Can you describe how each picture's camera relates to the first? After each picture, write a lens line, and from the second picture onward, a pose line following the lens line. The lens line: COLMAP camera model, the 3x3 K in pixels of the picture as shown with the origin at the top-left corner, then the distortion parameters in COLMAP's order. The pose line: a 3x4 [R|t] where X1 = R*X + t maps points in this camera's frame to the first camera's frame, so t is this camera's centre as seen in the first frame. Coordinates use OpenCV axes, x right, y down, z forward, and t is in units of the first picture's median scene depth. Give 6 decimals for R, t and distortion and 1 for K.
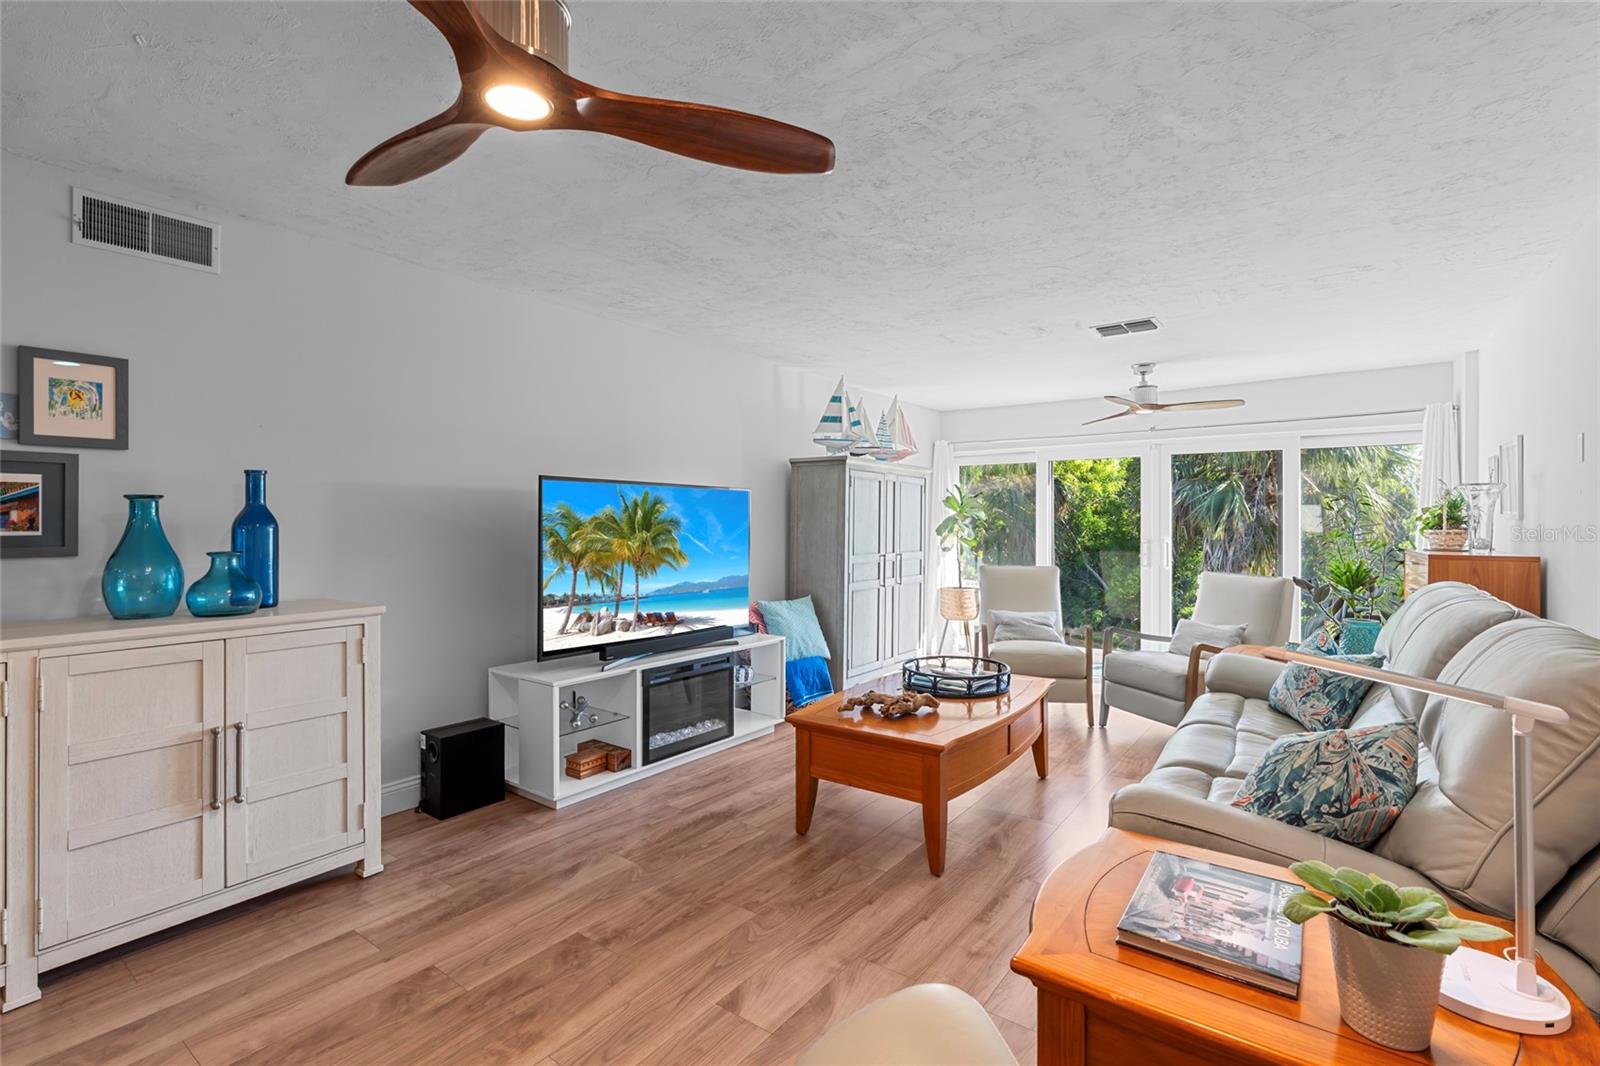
lens RADIAL K [[725.4, 0, 805.7], [0, 725.4, 521.6], [0, 0, 1]] dist [-0.002565, 0.000182]
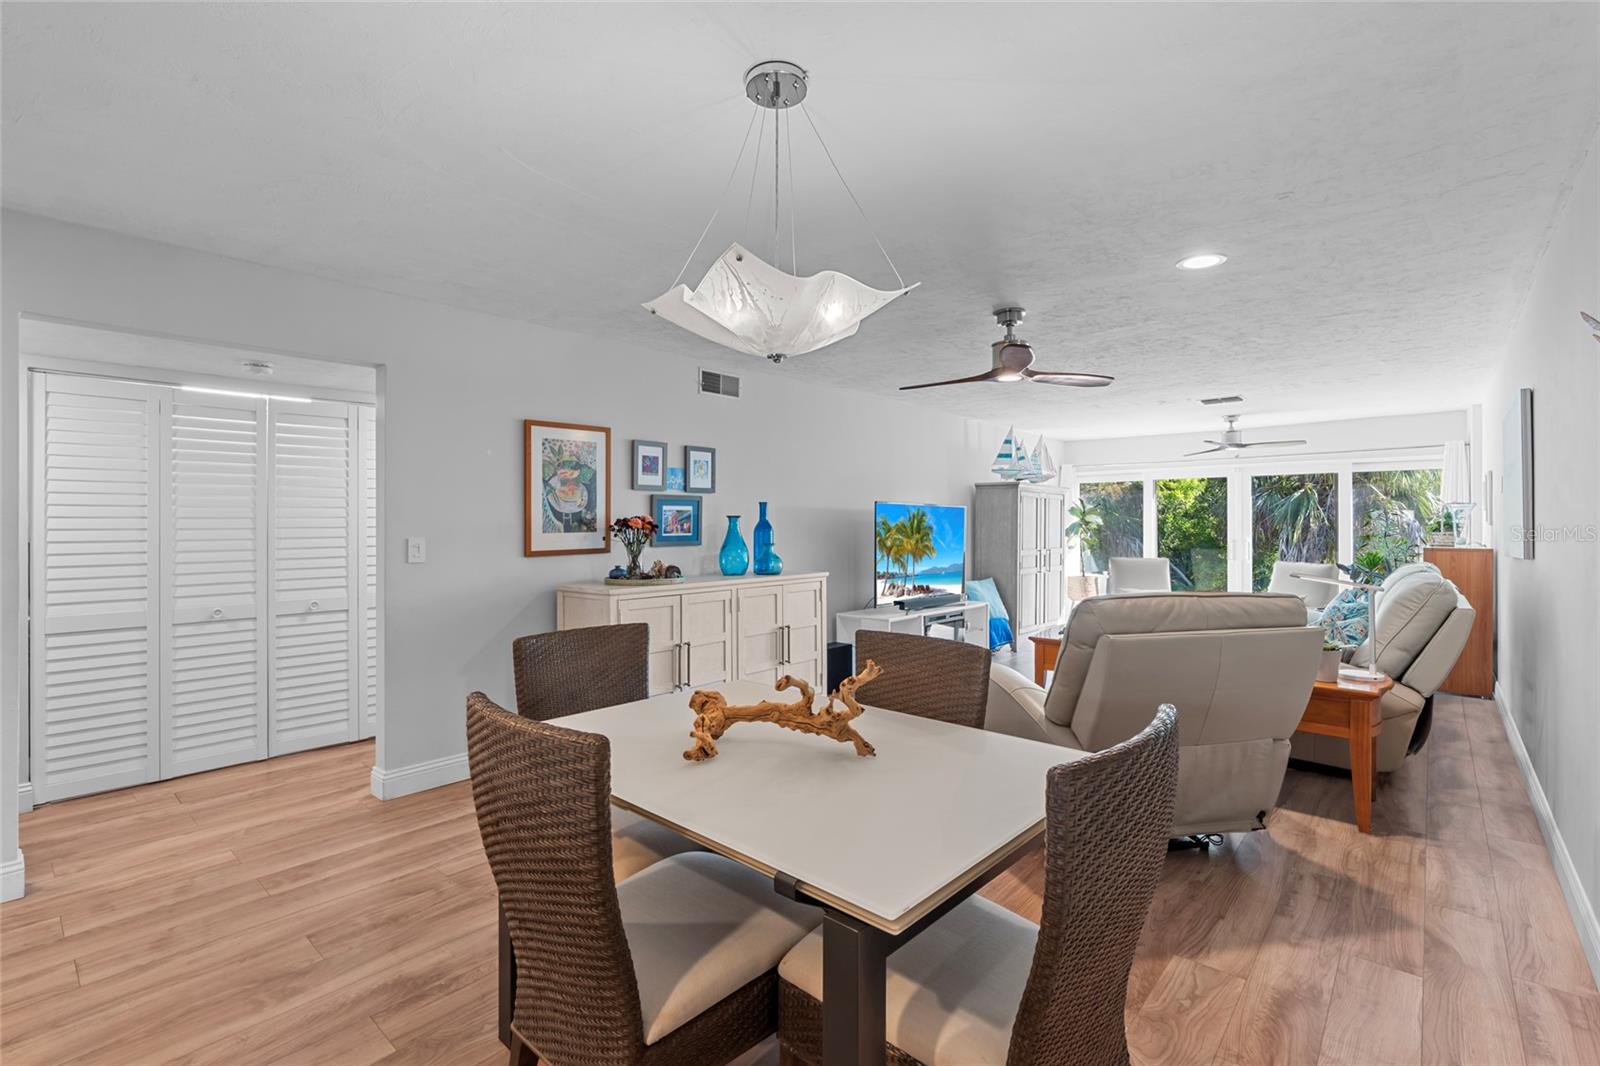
lens RADIAL K [[725.4, 0, 805.7], [0, 725.4, 521.6], [0, 0, 1]] dist [-0.002565, 0.000182]
pose [[0.996714, -0.001813, -0.080986, -0.265471], [0.001471, 0.999990, -0.004286, -0.005237], [0.080993, 0.004153, 0.996706, -0.510210]]
